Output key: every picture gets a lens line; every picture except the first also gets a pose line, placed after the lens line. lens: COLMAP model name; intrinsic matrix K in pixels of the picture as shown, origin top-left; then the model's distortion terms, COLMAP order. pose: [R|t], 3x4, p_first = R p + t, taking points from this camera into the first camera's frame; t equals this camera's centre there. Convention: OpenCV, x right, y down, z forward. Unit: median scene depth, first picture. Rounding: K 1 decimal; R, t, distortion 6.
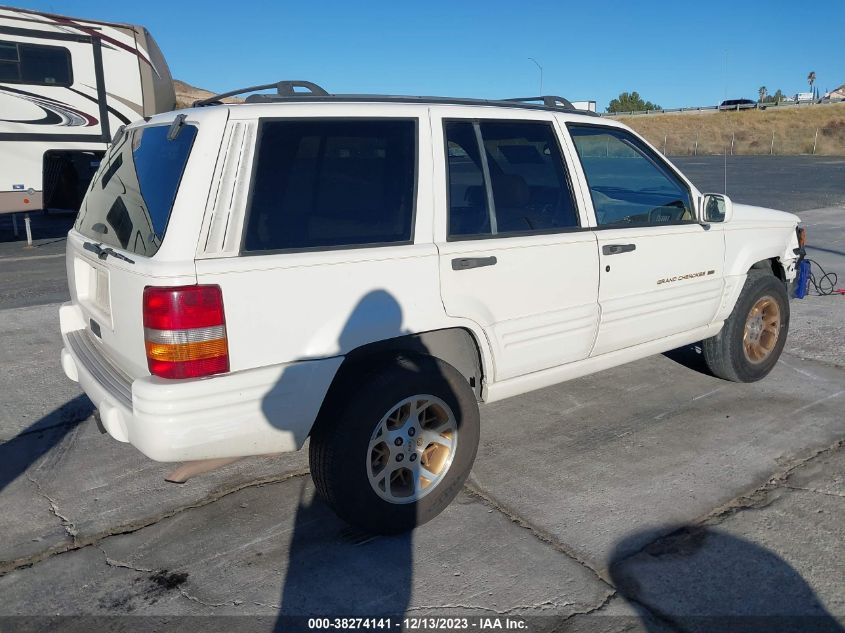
lens RADIAL K [[663.2, 0, 440.3], [0, 663.2, 320.6], [0, 0, 1]] dist [0.041944, -0.058692]
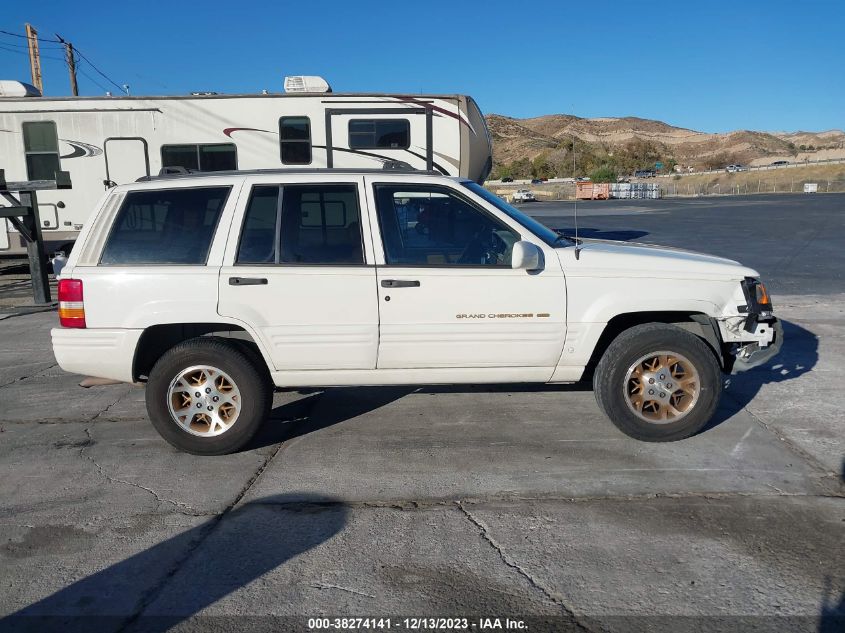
lens RADIAL K [[663.3, 0, 433.8], [0, 663.3, 333.8], [0, 0, 1]] dist [0.092794, -0.146235]
pose [[0.778999, 0.111853, -0.616968, 0.877908], [-0.133630, 0.990971, 0.010934, -0.030708], [0.612620, 0.073928, 0.786912, 0.071271]]
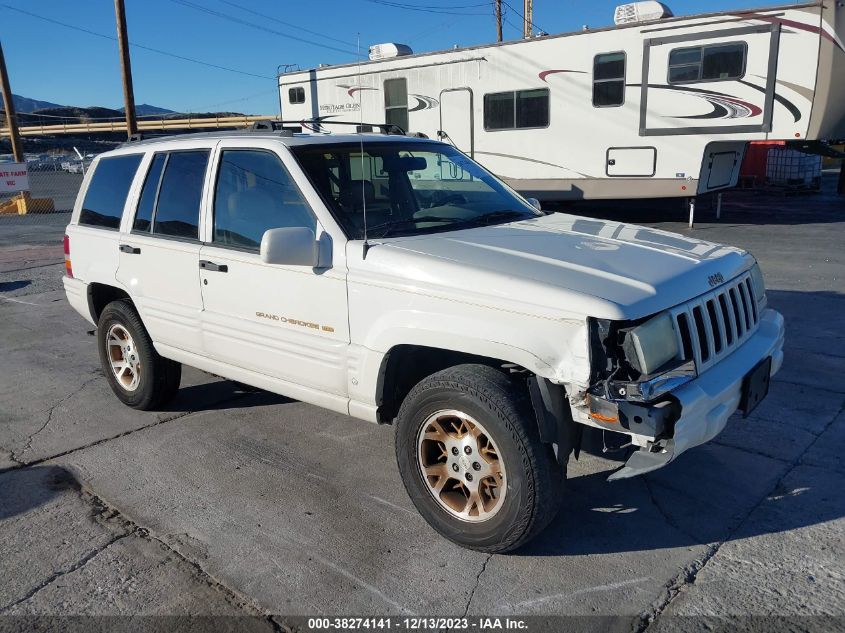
lens RADIAL K [[676.1, 0, 422.5], [0, 676.1, 316.5], [0, 0, 1]] dist [0.006513, 0.008103]
pose [[0.202468, 0.229949, -0.951909, 1.127973], [-0.205254, 0.960415, 0.188347, -0.247177], [0.957537, 0.157249, 0.241651, 0.870722]]
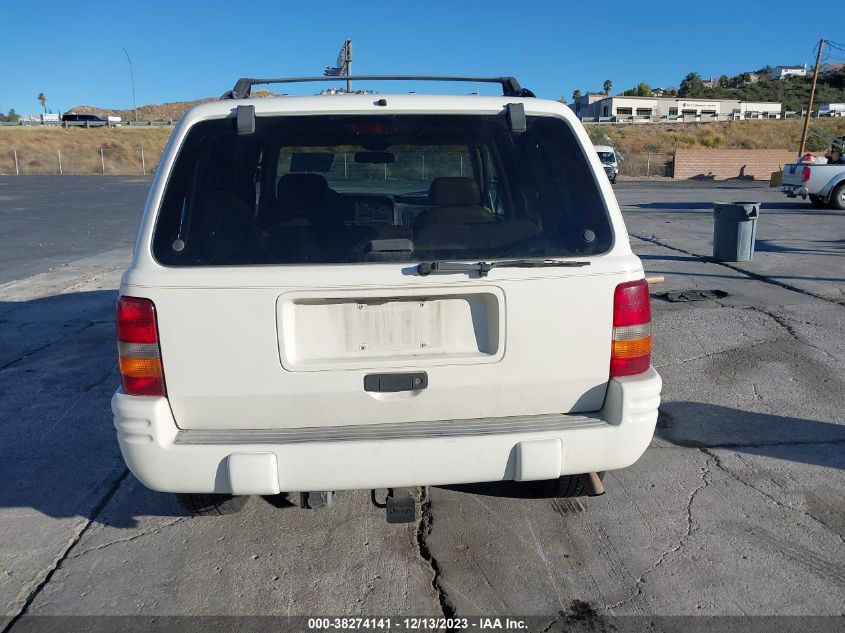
lens RADIAL K [[663.2, 0, 440.3], [0, 663.2, 320.6], [0, 0, 1]] dist [0.041944, -0.058692]
pose [[0.525877, -0.184544, 0.830299, -0.726425], [0.210009, 0.974127, 0.083501, -0.067326], [-0.824227, 0.130459, 0.551027, 0.374284]]
